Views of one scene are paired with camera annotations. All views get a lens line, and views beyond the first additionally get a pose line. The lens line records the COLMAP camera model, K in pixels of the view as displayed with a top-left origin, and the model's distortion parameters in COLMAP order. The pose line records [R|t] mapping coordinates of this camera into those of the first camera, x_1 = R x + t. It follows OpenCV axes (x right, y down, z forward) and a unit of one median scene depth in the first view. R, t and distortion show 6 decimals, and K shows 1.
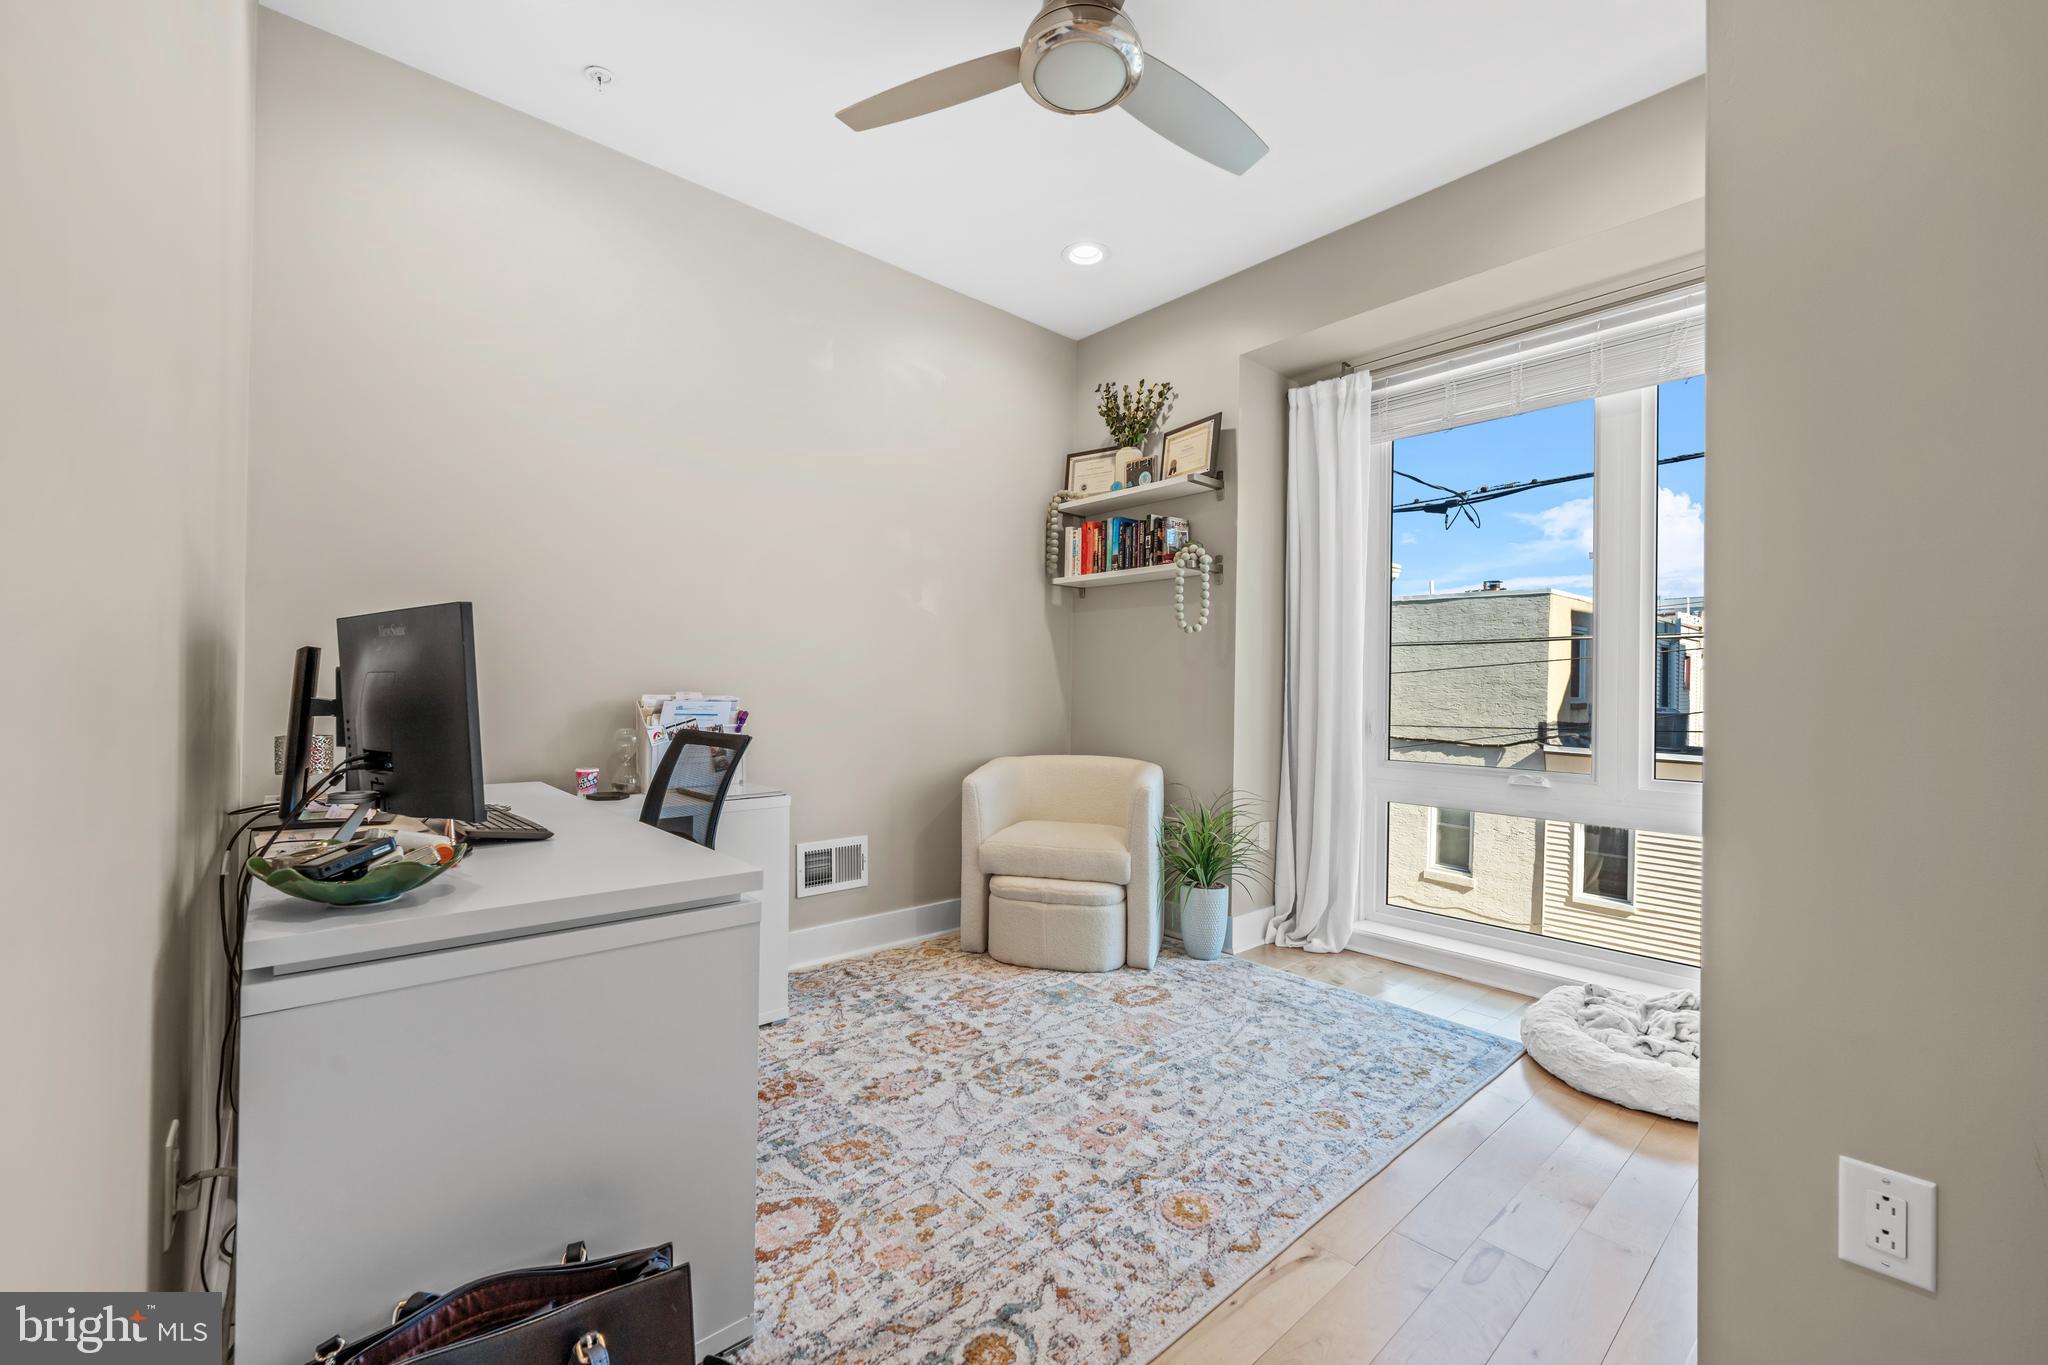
lens RADIAL K [[836.8, 0, 1023.2], [0, 836.8, 670.3], [0, 0, 1]] dist [0.001932, -0.000529]
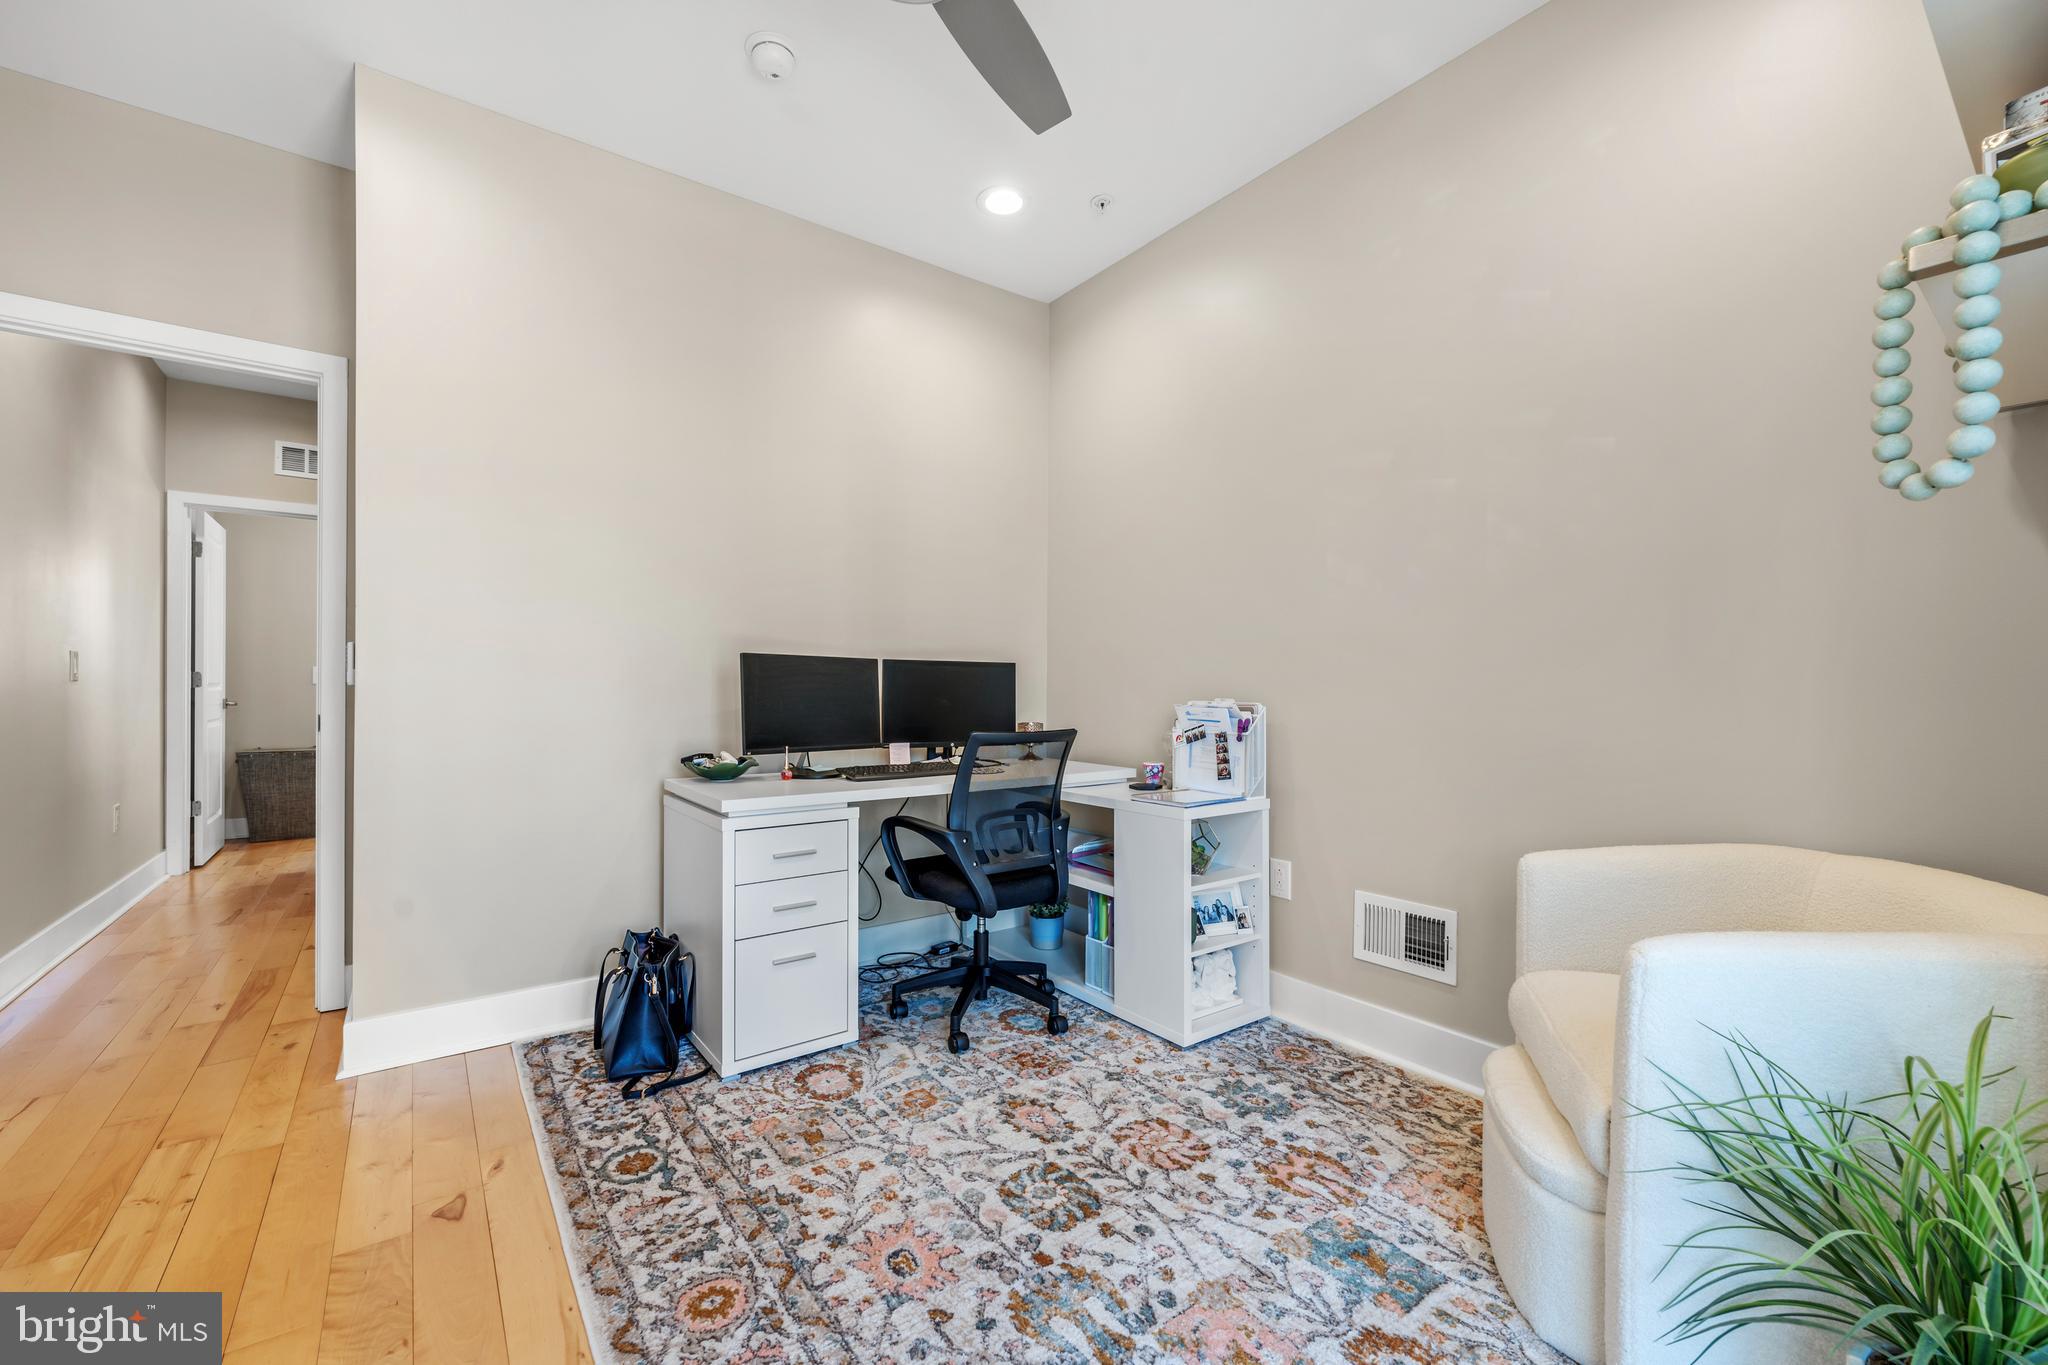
lens RADIAL K [[836.8, 0, 1023.2], [0, 836.8, 670.3], [0, 0, 1]] dist [0.001932, -0.000529]
pose [[-0.104271, -0.035259, -0.993924, 0.749672], [0.017907, 0.999143, -0.037323, 0.030447], [0.994388, -0.021690, -0.103550, 1.027555]]
